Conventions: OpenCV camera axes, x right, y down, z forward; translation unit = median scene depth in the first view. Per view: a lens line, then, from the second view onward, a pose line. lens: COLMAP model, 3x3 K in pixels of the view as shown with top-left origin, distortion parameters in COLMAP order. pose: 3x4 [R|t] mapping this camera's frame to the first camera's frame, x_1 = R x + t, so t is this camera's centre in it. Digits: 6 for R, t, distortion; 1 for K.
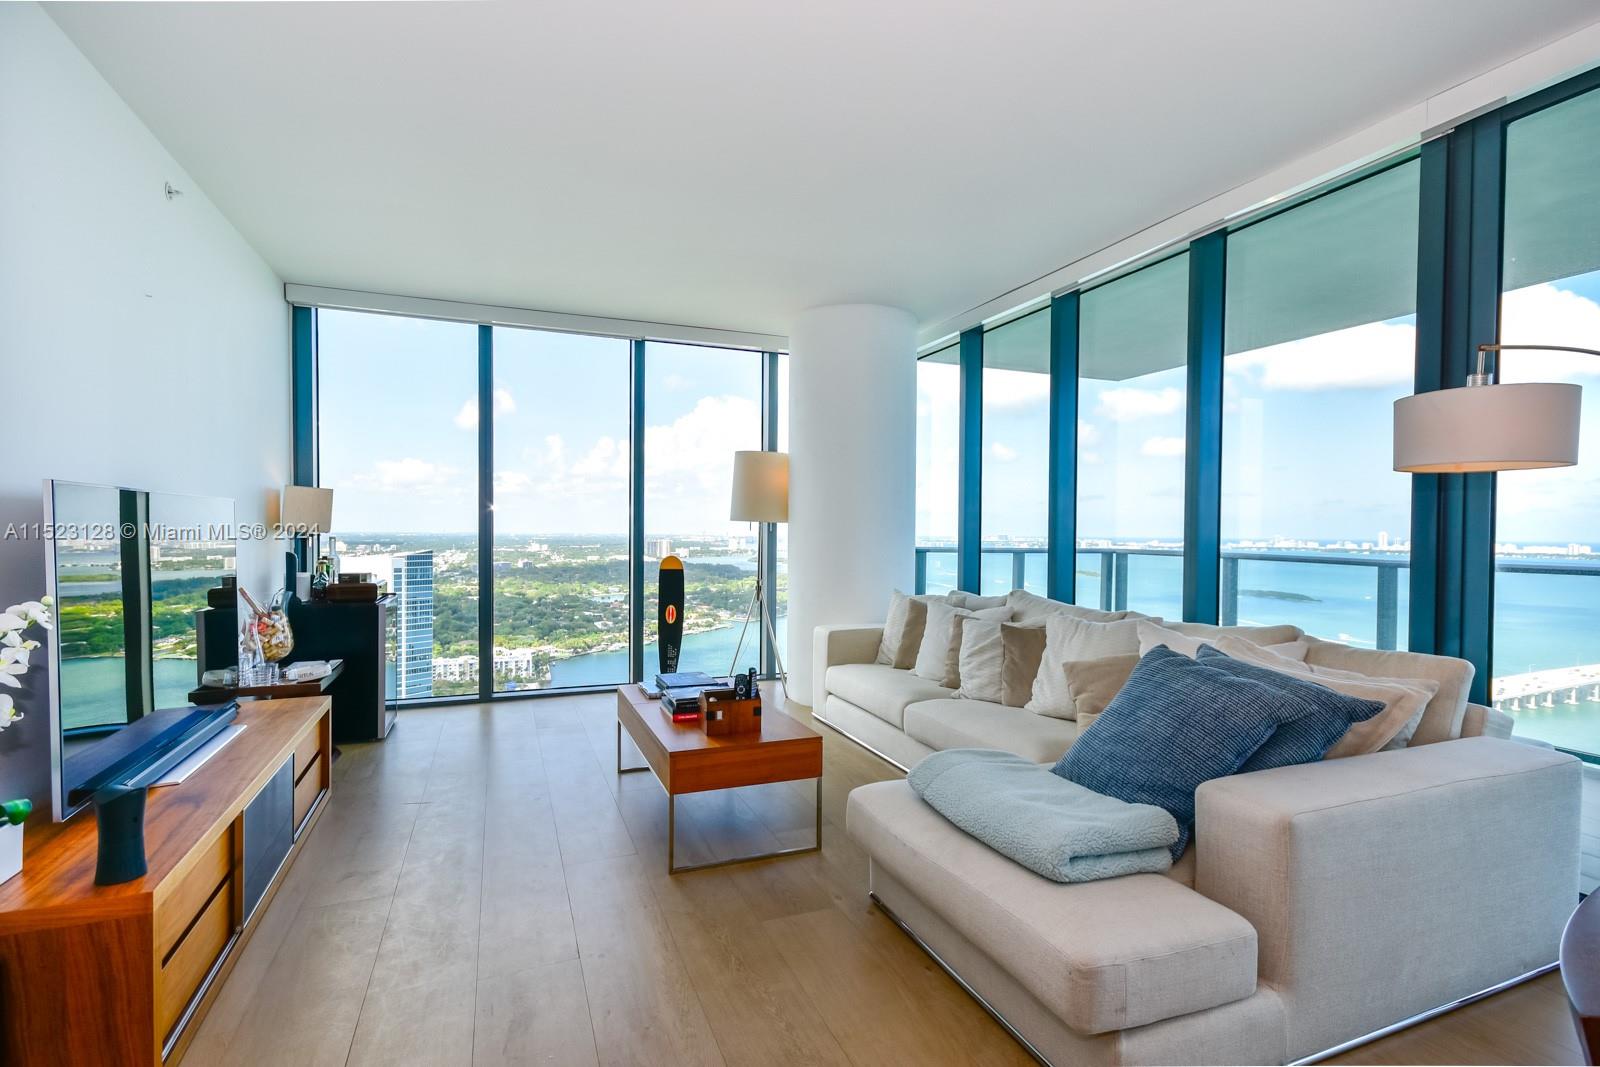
lens RADIAL K [[750.1, 0, 802.4], [0, 750.1, 546.5], [0, 0, 1]] dist [0.011797, -0.000644]
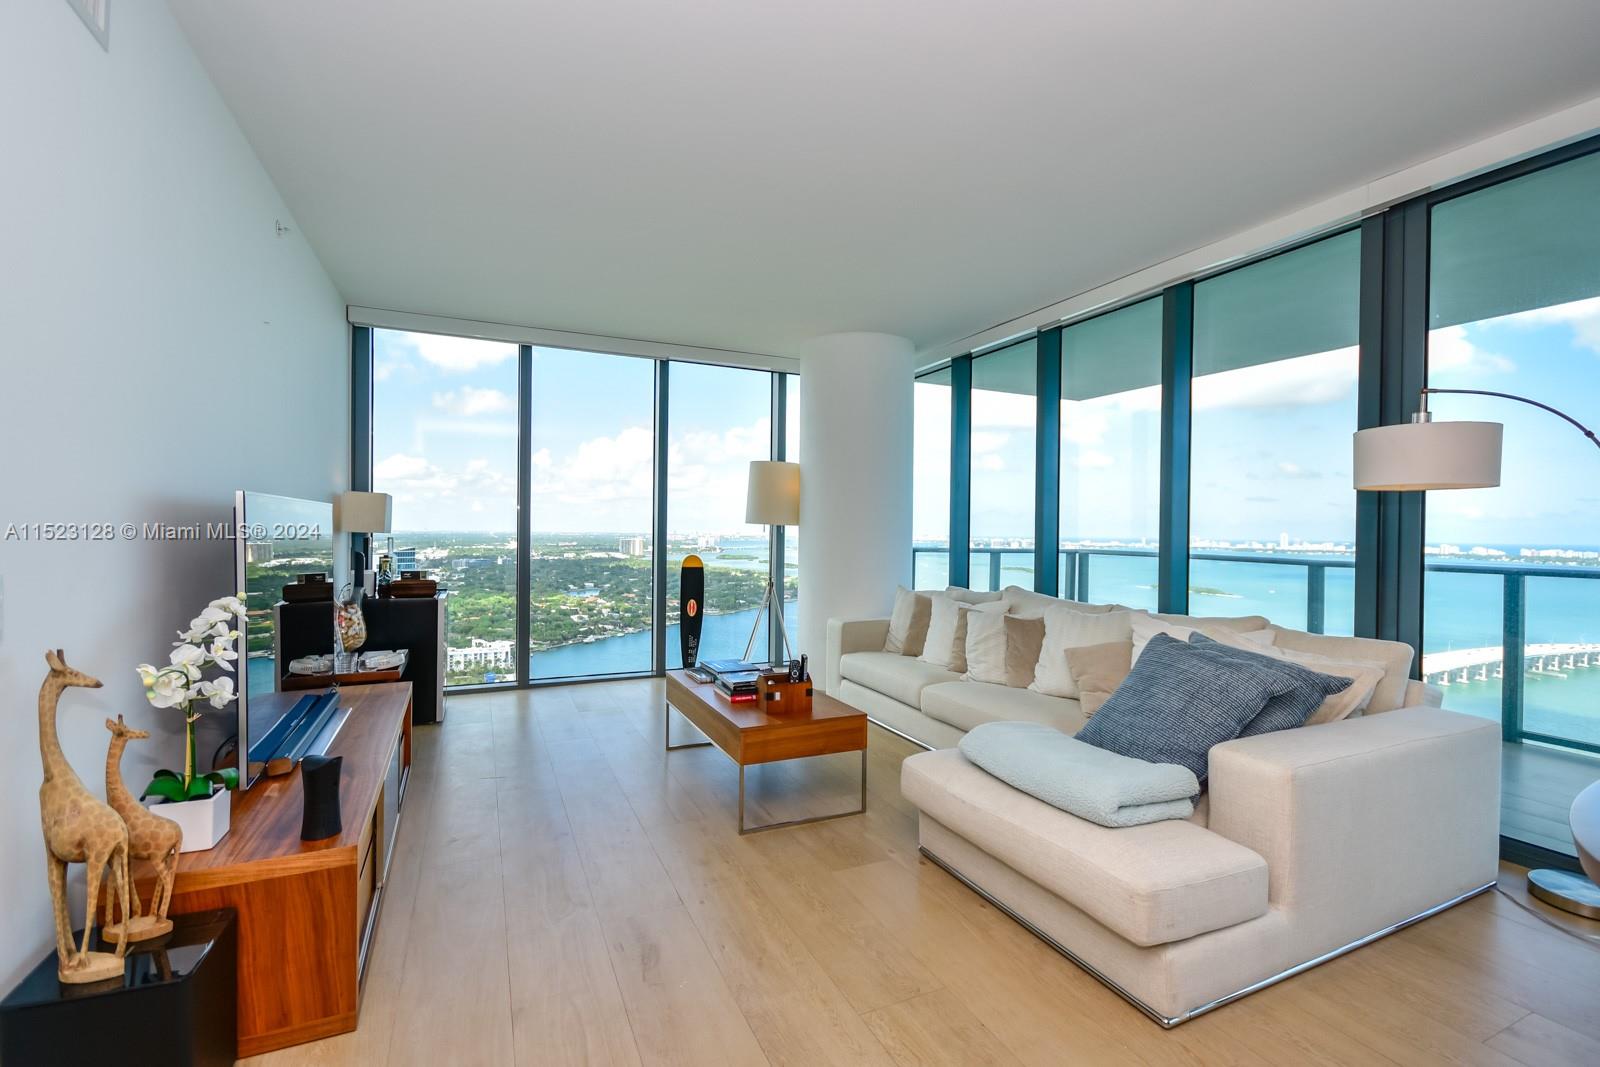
lens RADIAL K [[697.4, 0, 800.5], [0, 697.4, 538.9], [0, 0, 1]] dist [0.001538, 0.000325]
pose [[0.998784, 0.003174, 0.049206, -0.098143], [-0.002752, 0.999959, -0.008647, -0.004116], [-0.049231, 0.008501, 0.998751, -0.048787]]
